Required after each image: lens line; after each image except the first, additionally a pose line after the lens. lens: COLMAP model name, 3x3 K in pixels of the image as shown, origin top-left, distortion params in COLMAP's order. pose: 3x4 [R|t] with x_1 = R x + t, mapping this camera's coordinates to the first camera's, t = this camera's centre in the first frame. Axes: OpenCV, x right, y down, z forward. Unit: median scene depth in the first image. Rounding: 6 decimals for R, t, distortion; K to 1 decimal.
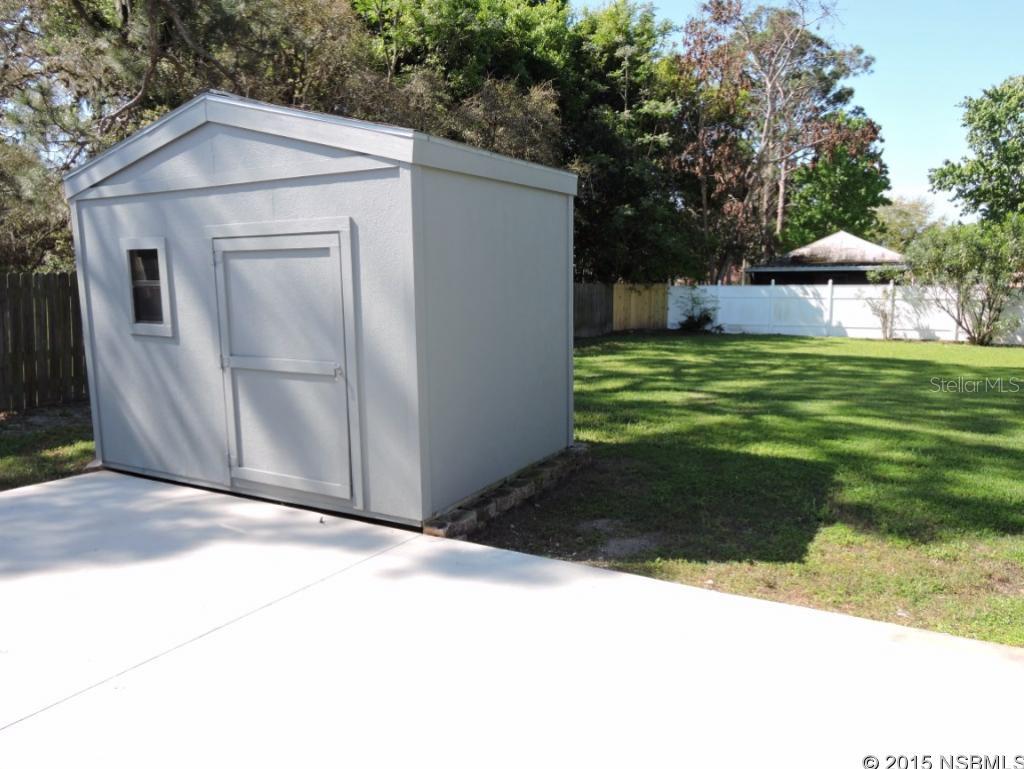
lens RADIAL K [[736.0, 0, 513.1], [0, 736.0, 389.6], [0, 0, 1]] dist [-0.011913, -0.002045]
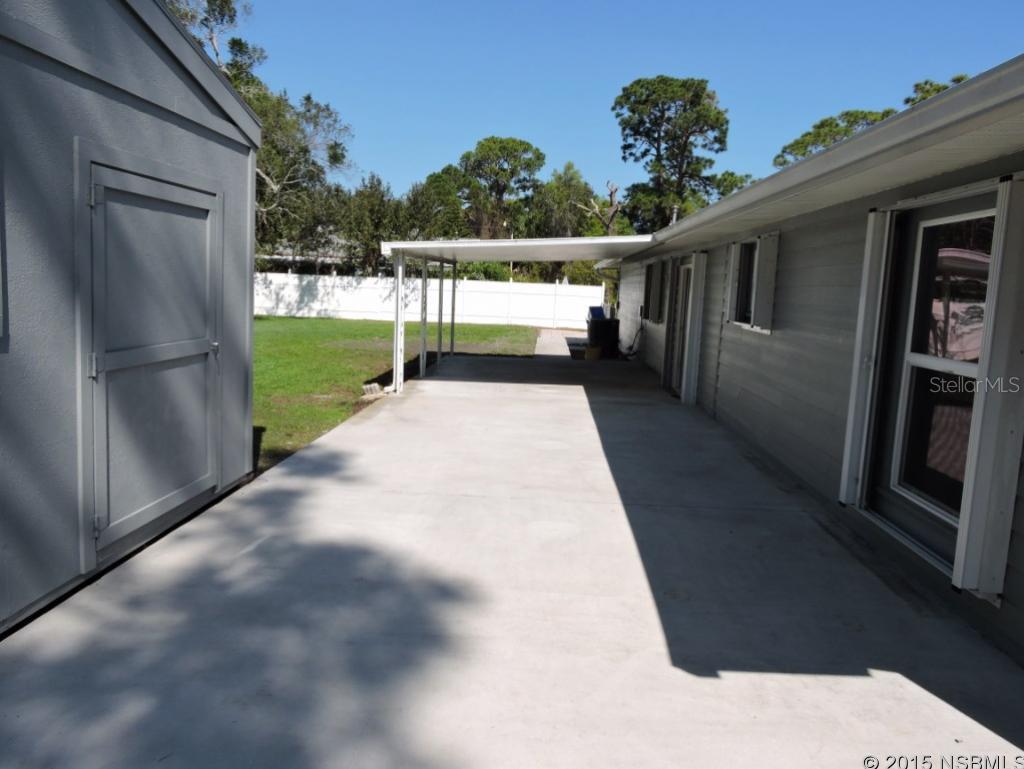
lens RADIAL K [[736.0, 0, 512.7], [0, 736.0, 378.6], [0, 0, 1]] dist [-0.011913, -0.002045]
pose [[-0.437897, -0.130578, 0.889492, -0.240127], [0.084323, 0.979069, 0.185240, -0.024380], [-0.895062, 0.156121, -0.417721, 0.207732]]
